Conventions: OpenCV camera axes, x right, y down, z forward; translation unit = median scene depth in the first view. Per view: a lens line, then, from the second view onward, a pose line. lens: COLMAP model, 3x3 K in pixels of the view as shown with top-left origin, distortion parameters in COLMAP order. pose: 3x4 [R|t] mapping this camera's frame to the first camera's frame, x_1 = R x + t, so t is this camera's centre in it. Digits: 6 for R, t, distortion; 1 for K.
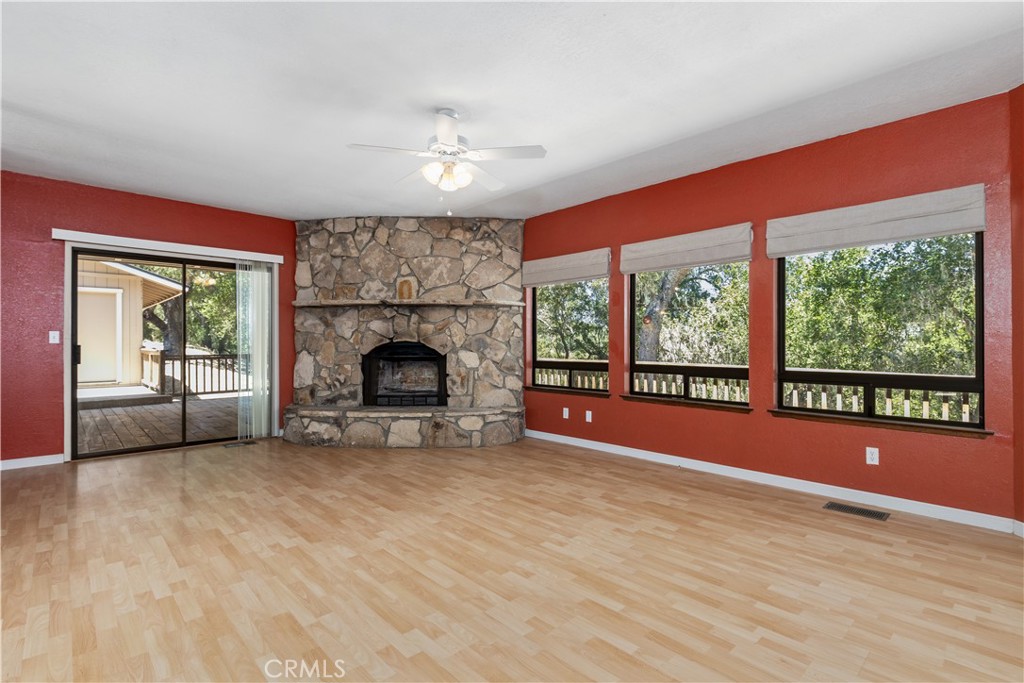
lens RADIAL K [[477.6, 0, 512.0], [0, 477.6, 341.5], [0, 0, 1]] dist [0.001262, -0.000074]
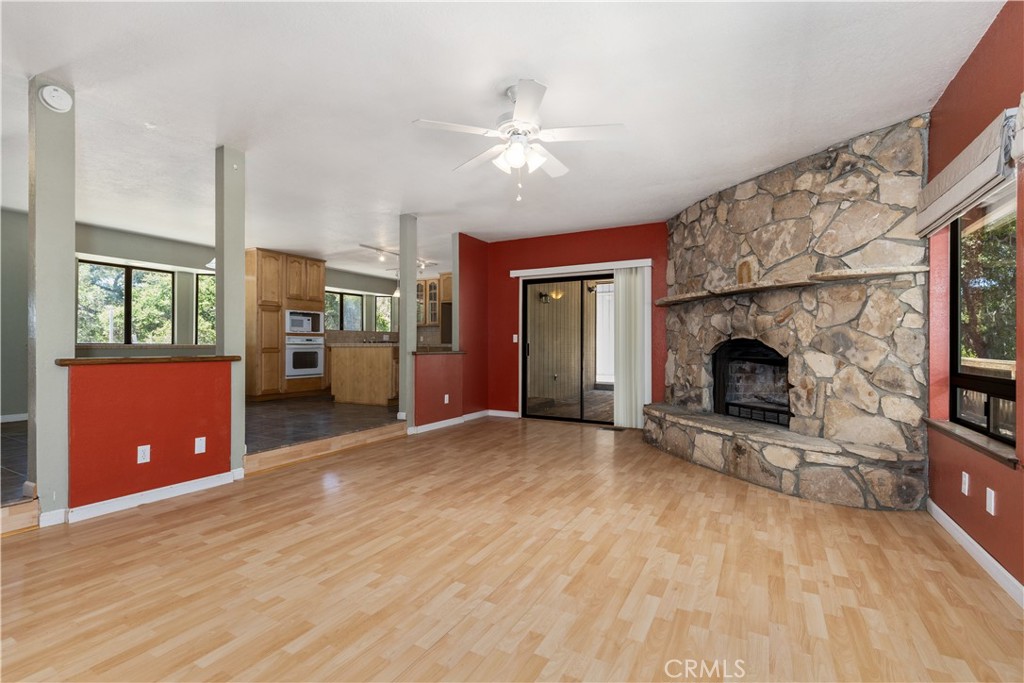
lens RADIAL K [[465.2, 0, 512.0], [0, 465.2, 341.5], [0, 0, 1]] dist [0.007712, -0.000278]
pose [[0.303570, -0.005527, -0.952793, 0.400196], [0.004964, 0.999979, -0.004219, 0.006048], [0.952796, -0.003448, 0.303591, 0.396371]]
